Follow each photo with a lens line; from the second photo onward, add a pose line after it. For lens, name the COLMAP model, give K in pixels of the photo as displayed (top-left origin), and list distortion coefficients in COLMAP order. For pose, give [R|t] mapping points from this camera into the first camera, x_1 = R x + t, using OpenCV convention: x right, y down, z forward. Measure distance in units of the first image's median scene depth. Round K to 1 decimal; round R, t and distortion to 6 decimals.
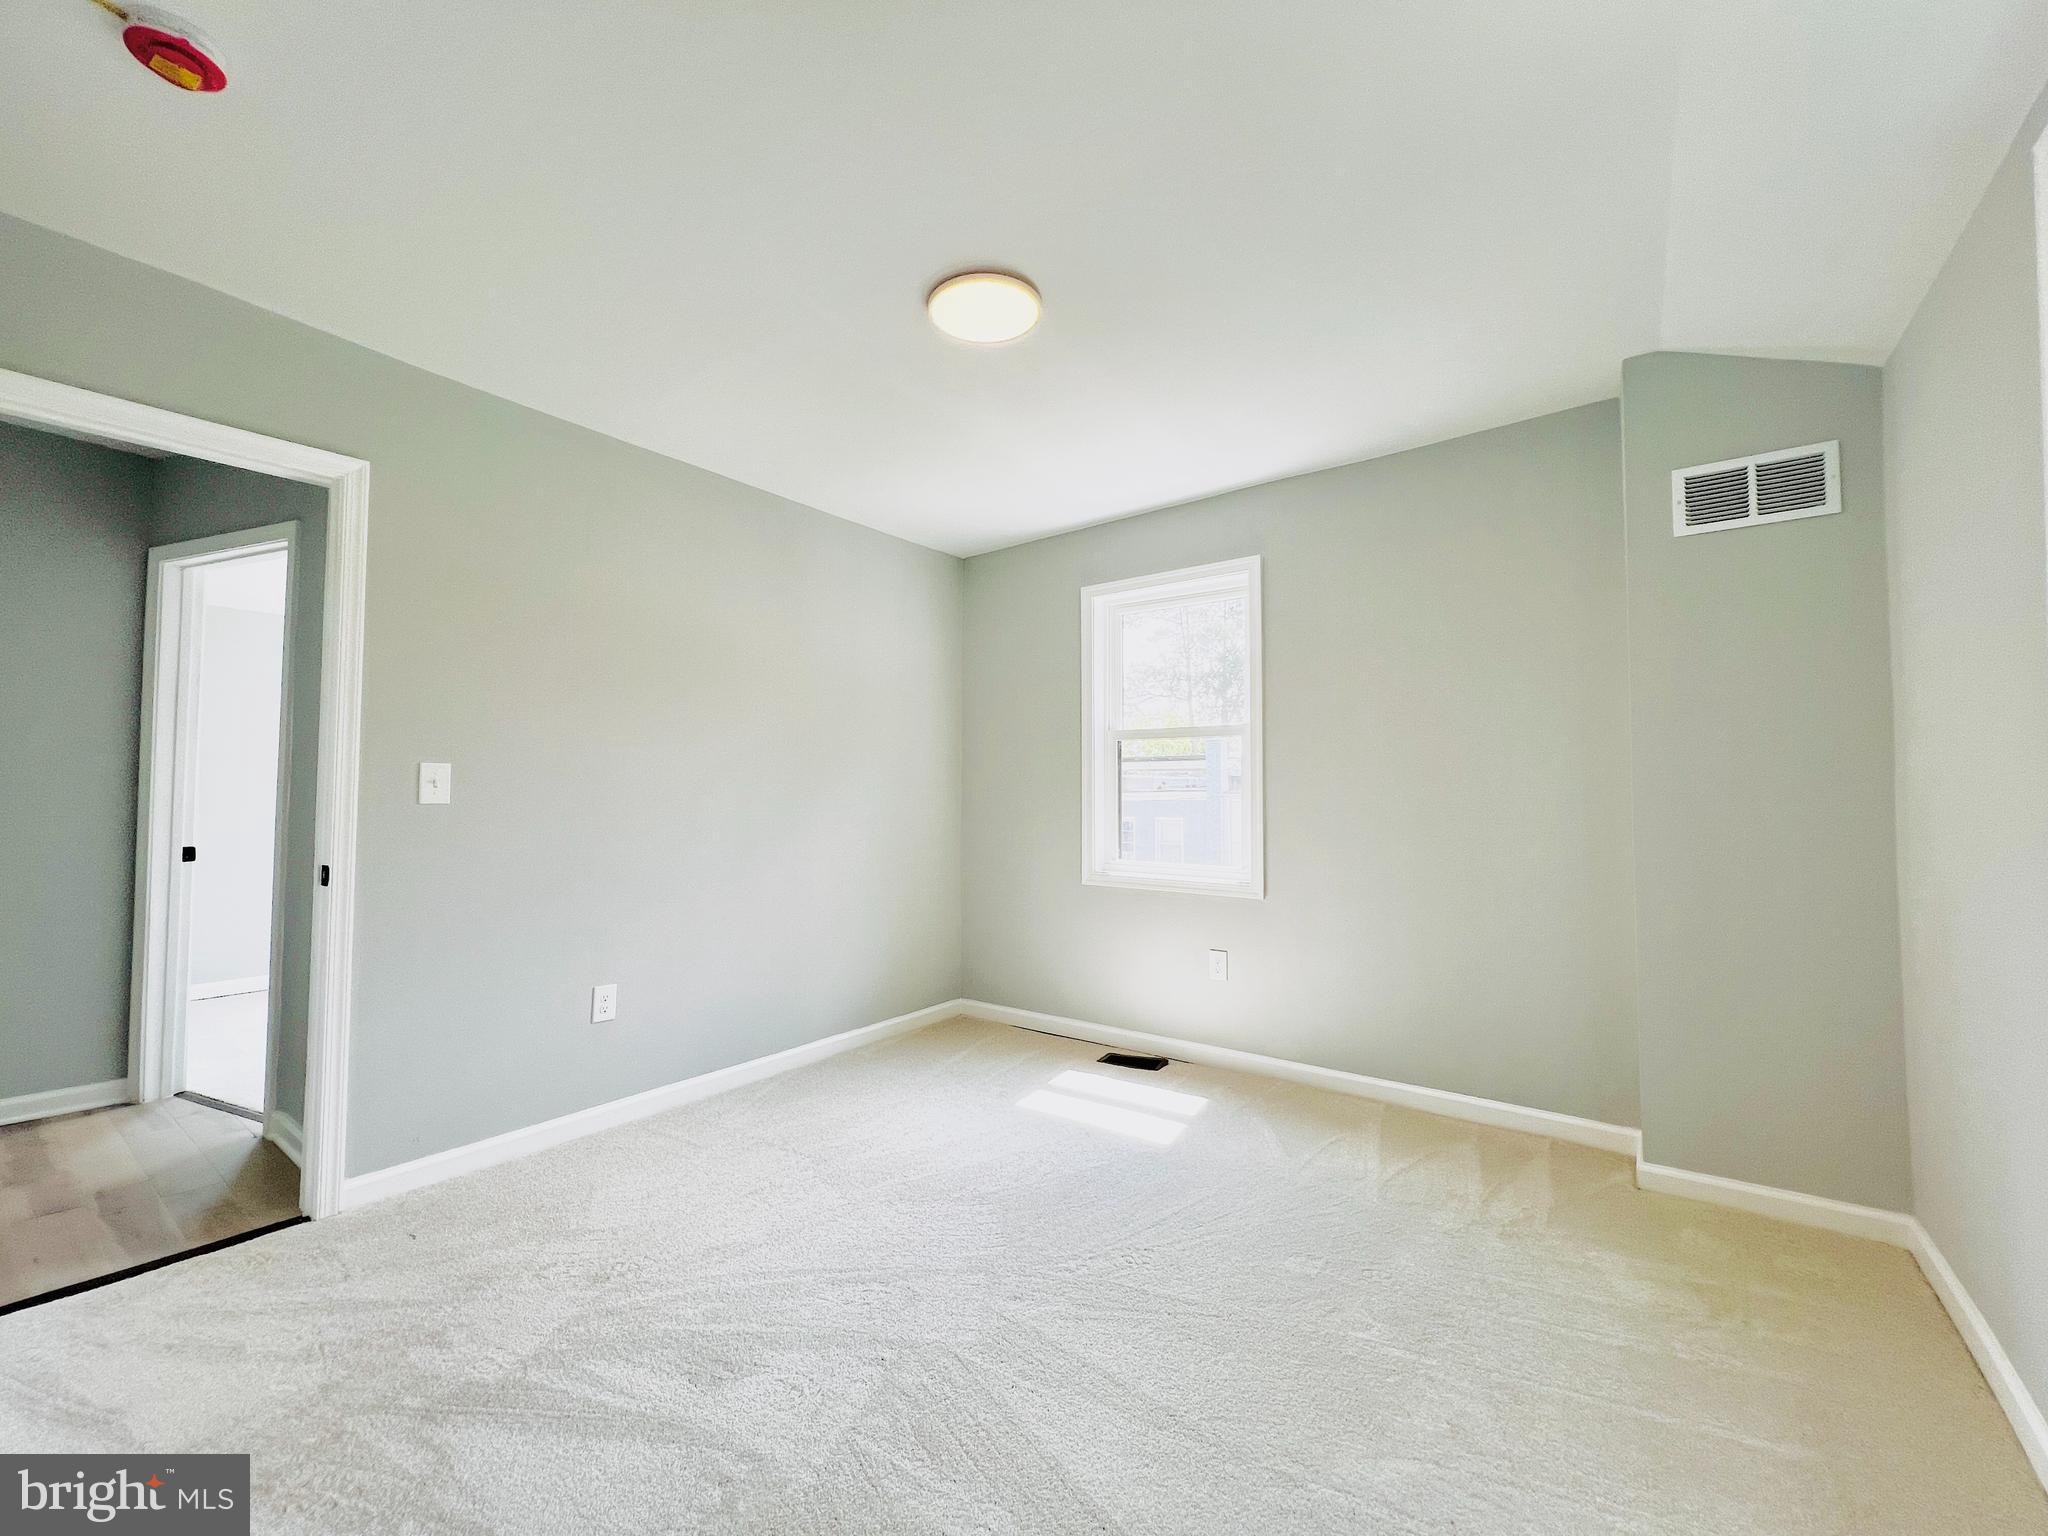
lens RADIAL K [[822.5, 0, 1030.0], [0, 822.5, 768.0], [0, 0, 1]] dist [0.000155, -0.000112]
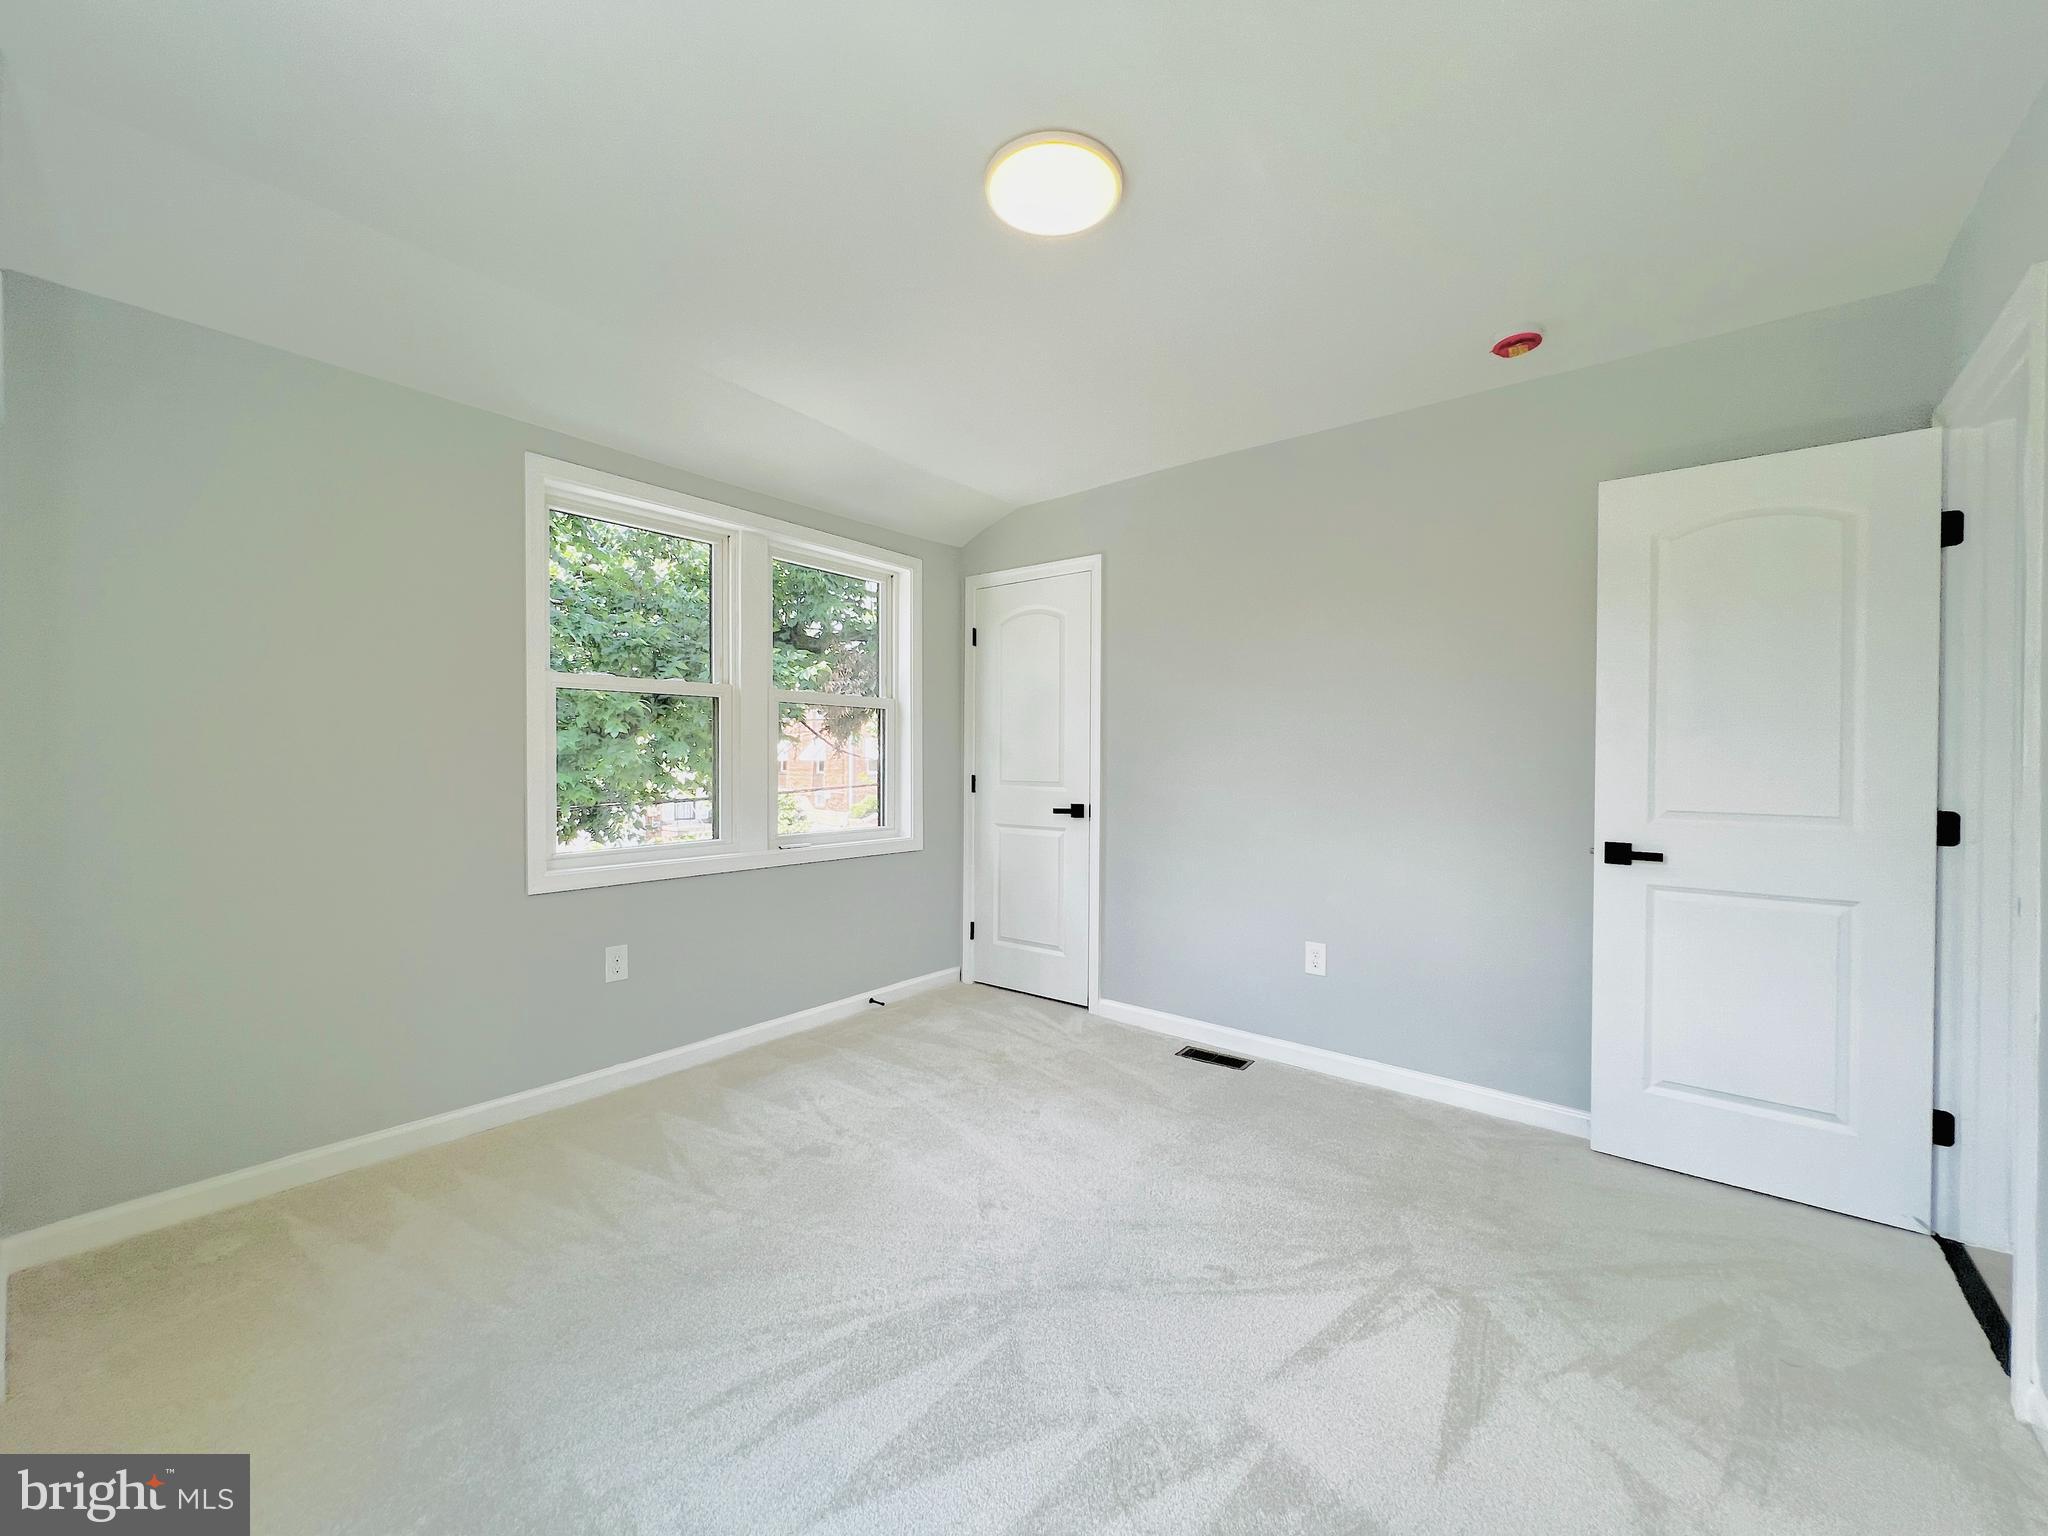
lens RADIAL K [[822.5, 0, 1016.3], [0, 822.5, 766.1], [0, 0, 1]] dist [0.000155, -0.000112]
pose [[-0.999361, -0.009441, 0.034476, -0.043631], [-0.010274, 0.999657, -0.024073, 0.035114], [-0.034237, -0.024411, -0.999116, 1.631628]]
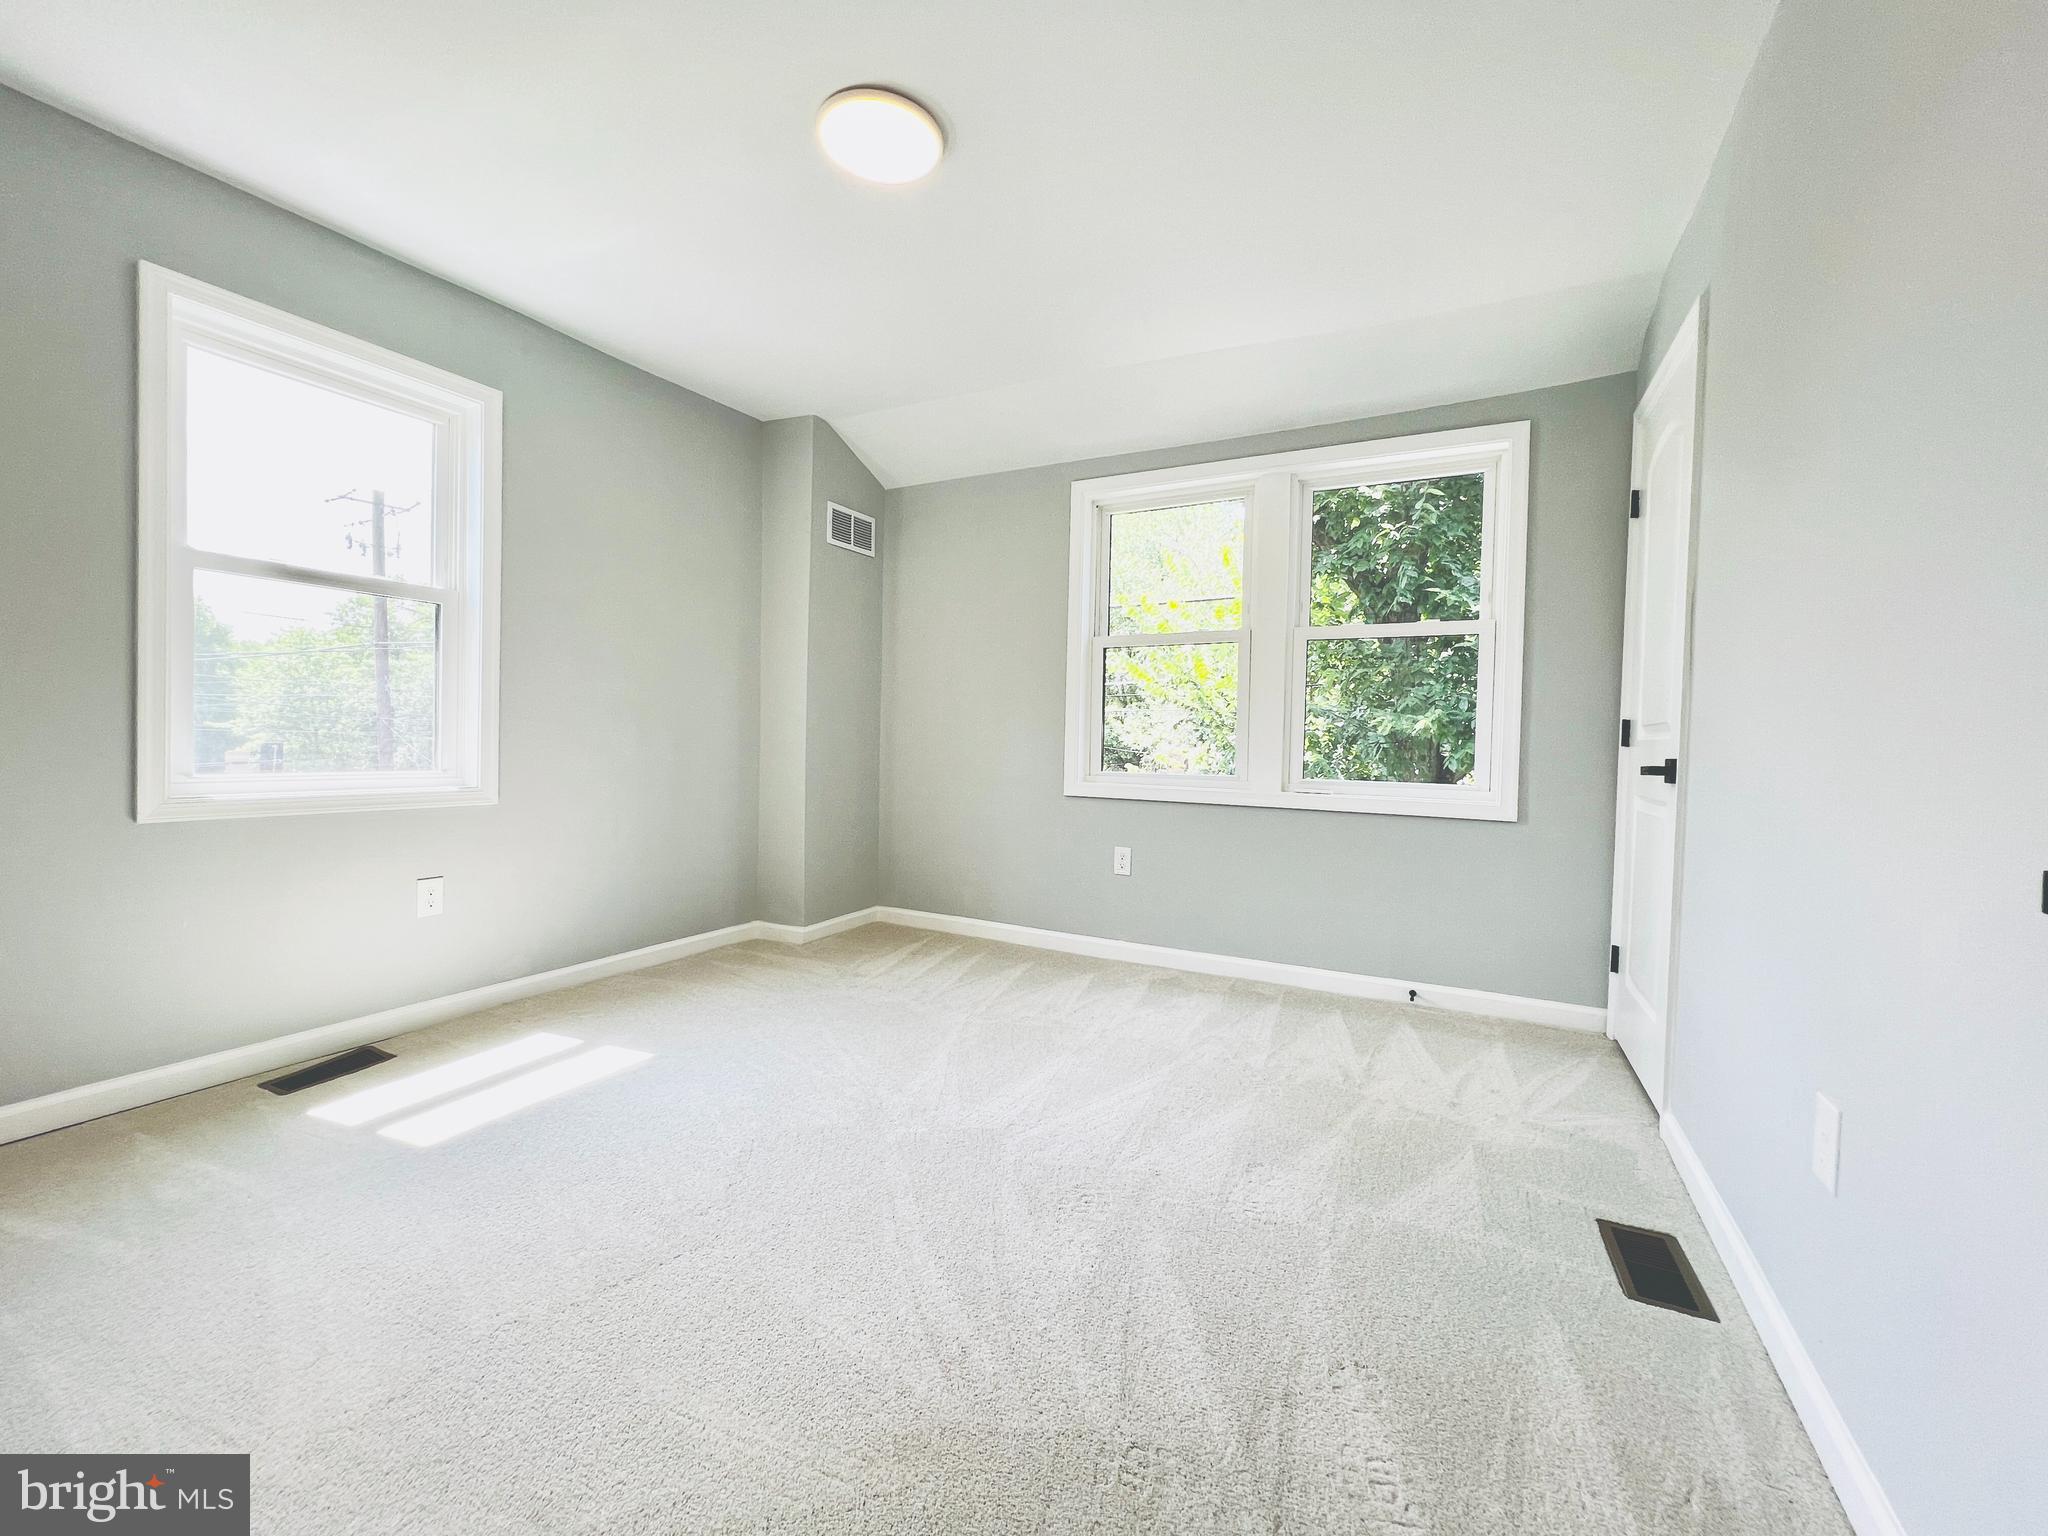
lens RADIAL K [[822.5, 0, 1020.0], [0, 822.5, 761.3], [0, 0, 1]] dist [0.000155, -0.000112]
pose [[-0.146563, -0.033763, 0.988625, -0.912247], [-0.057032, 0.998043, 0.025629, 0.090099], [-0.987556, -0.052626, -0.148202, 0.851510]]
